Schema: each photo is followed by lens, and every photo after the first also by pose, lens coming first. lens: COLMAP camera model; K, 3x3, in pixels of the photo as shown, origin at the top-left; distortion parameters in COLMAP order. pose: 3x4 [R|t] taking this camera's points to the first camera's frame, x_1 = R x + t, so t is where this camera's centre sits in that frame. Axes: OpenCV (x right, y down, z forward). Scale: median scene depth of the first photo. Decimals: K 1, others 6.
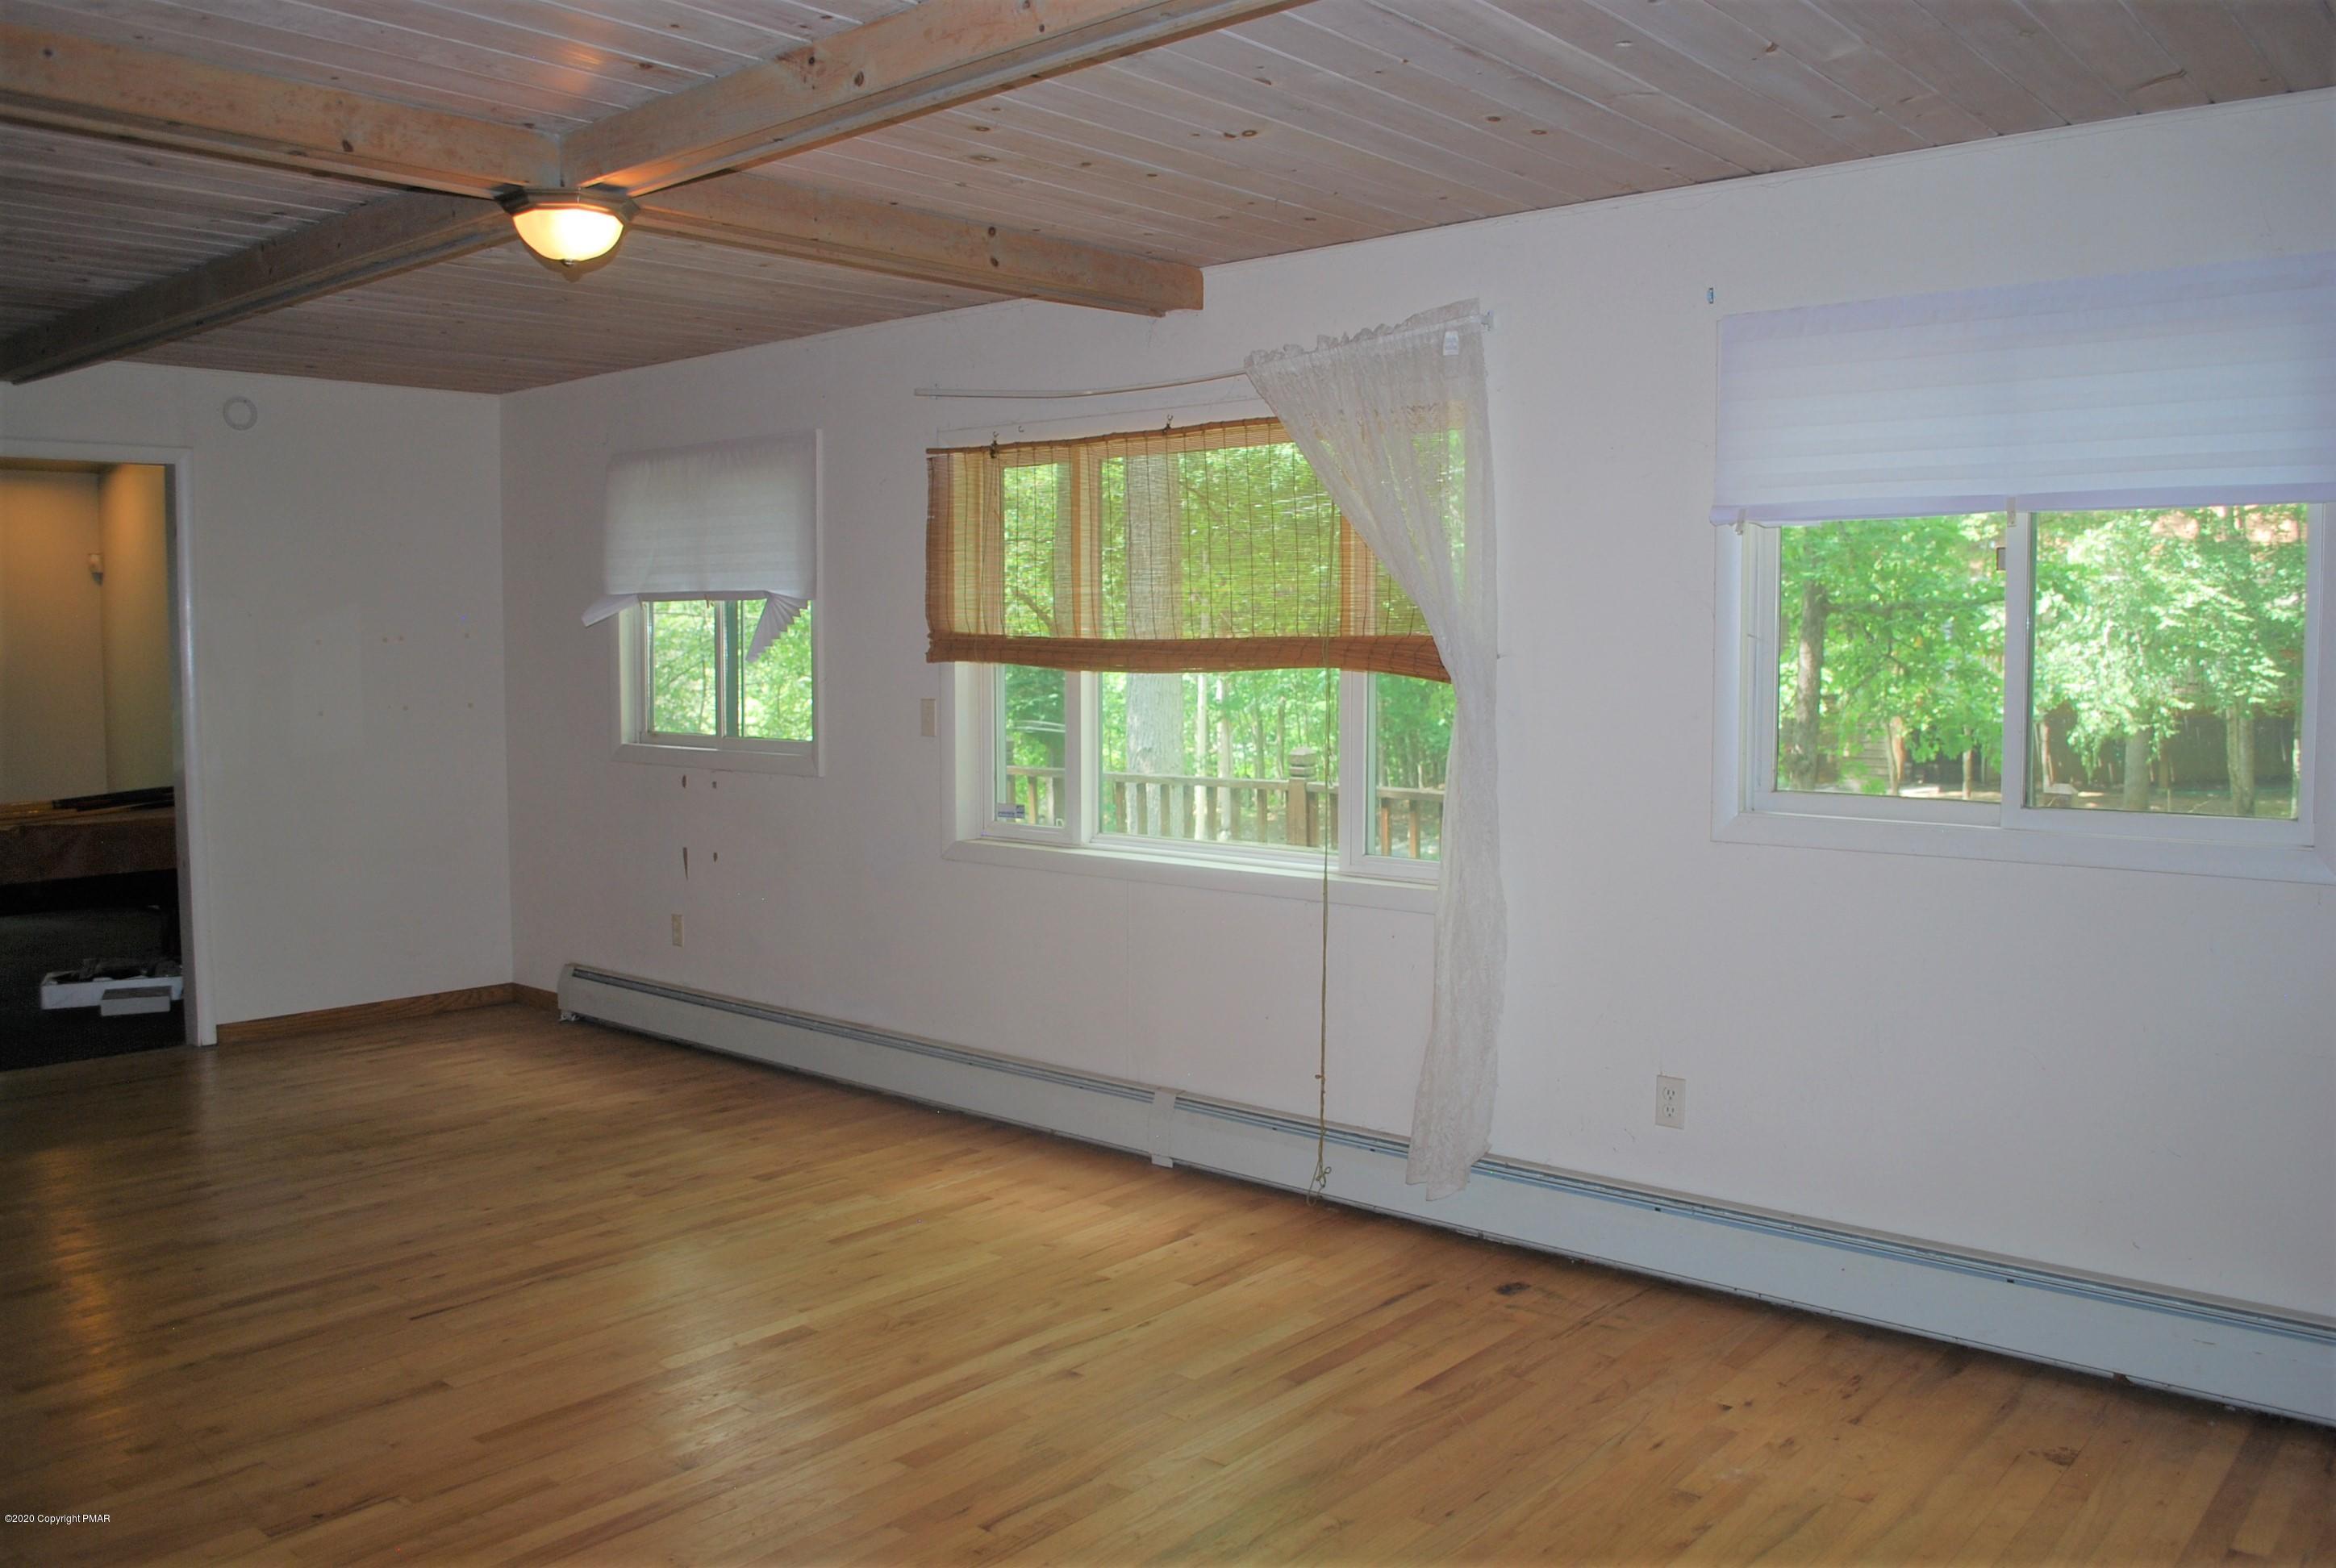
lens RADIAL K [[1855.3, 0, 1205.3], [0, 1855.3, 772.3], [0, 0, 1]] dist [-0.082266, 0.001761]
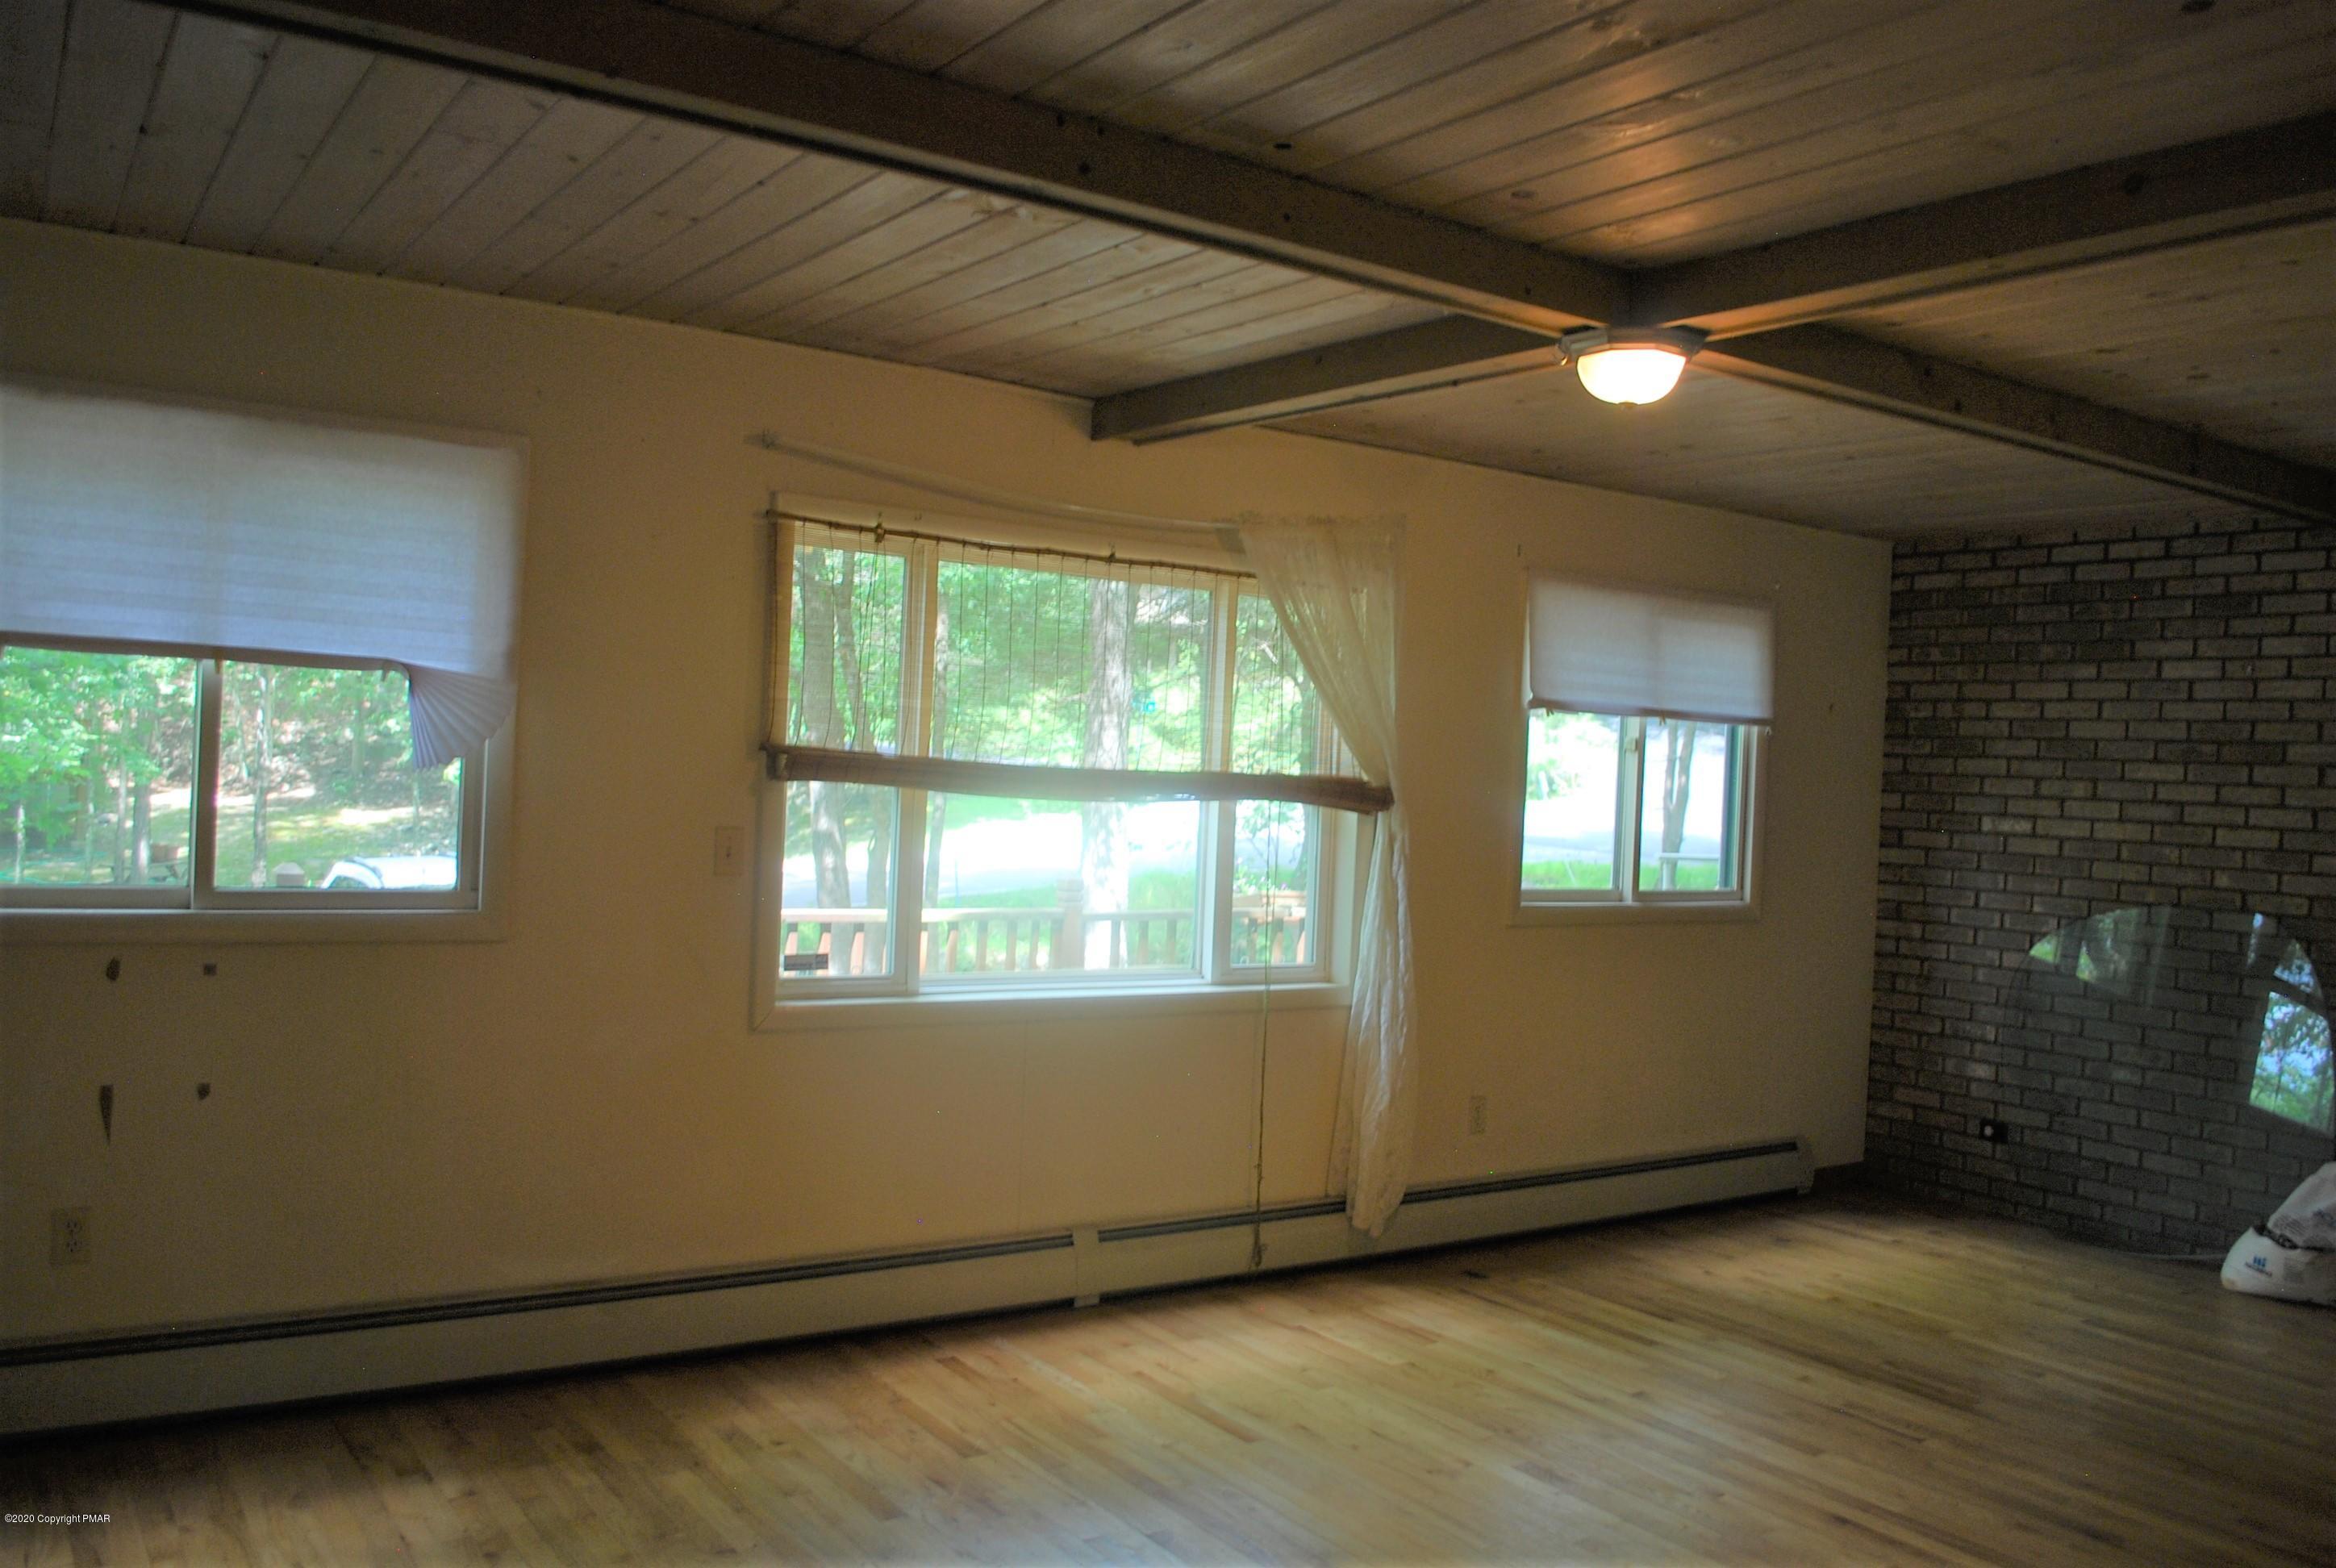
lens RADIAL K [[1855.3, 0, 1186.2], [0, 1855.3, 792.7], [0, 0, 1]] dist [-0.082266, 0.001761]
pose [[0.253814, -0.000093, 0.967253, -1.031955], [0.019529, 0.999797, -0.005029, -0.056624], [-0.967056, 0.020166, 0.253764, 0.757318]]
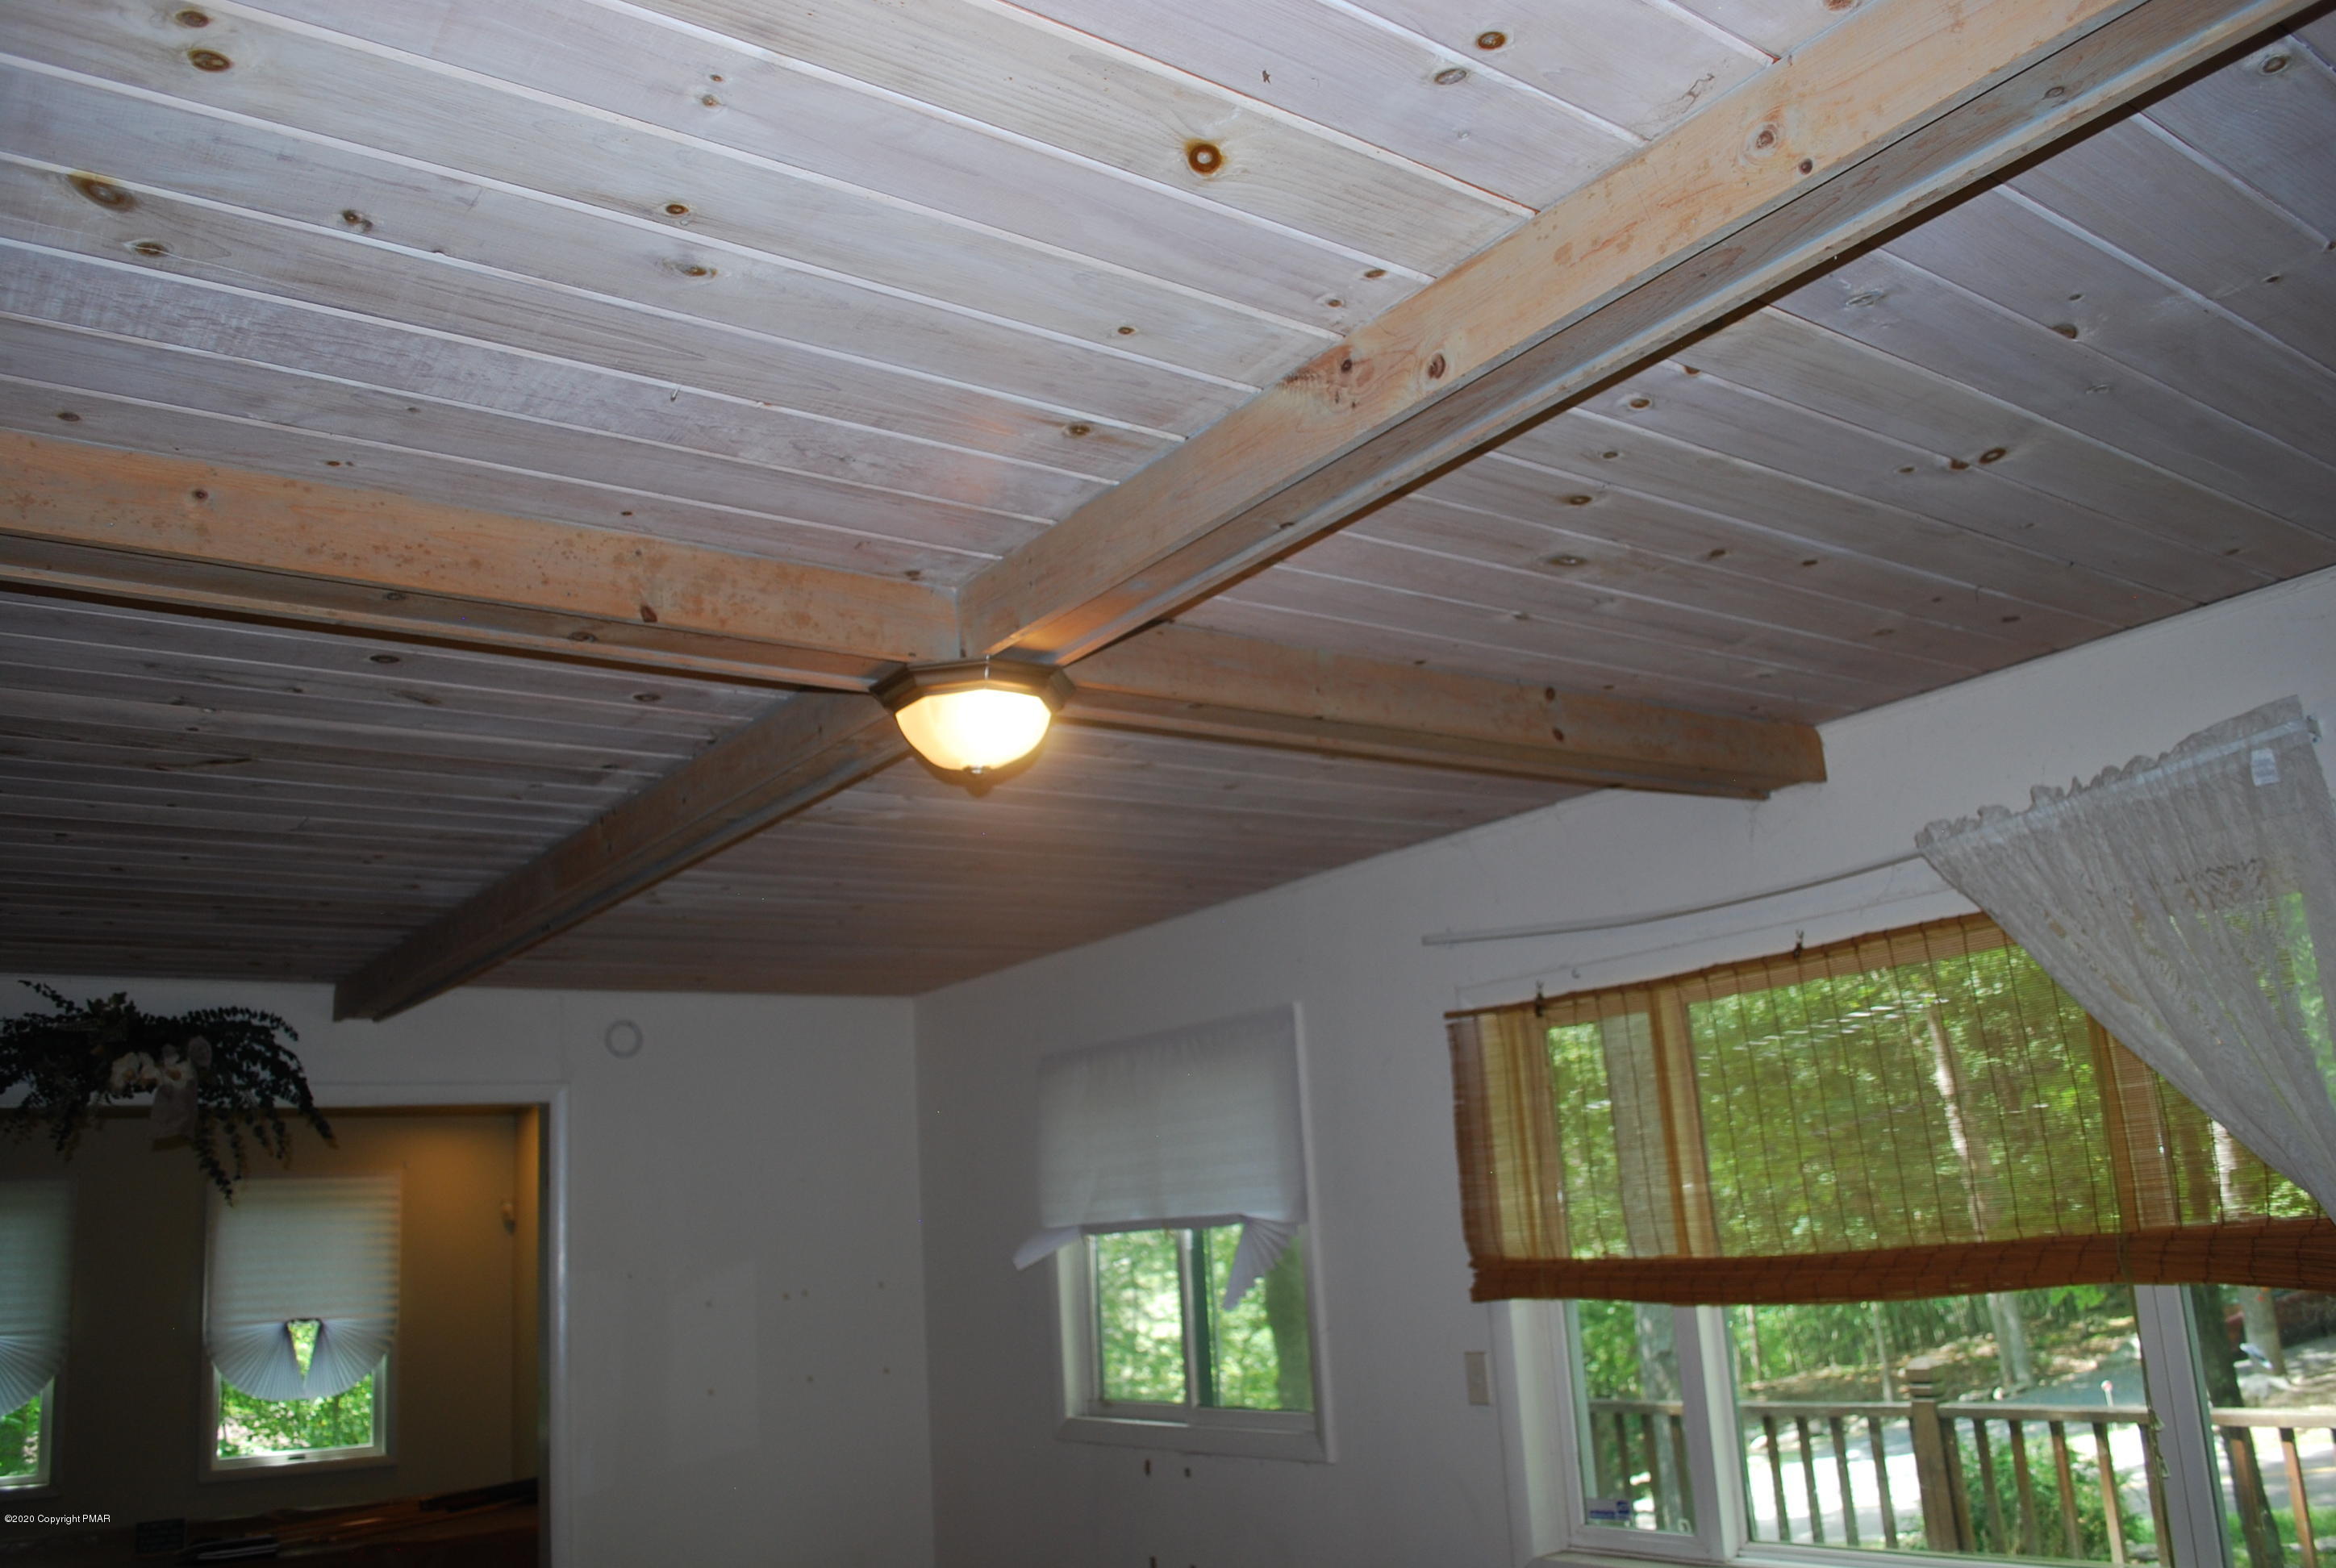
lens RADIAL K [[1855.3, 0, 1172.9], [0, 1855.3, 765.5], [0, 0, 1]] dist [-0.082266, 0.001761]
pose [[0.968389, -0.121218, -0.218012, -0.096483], [0.048309, 0.948576, -0.312841, -0.047013], [0.244723, 0.292420, 0.924447, 0.287003]]
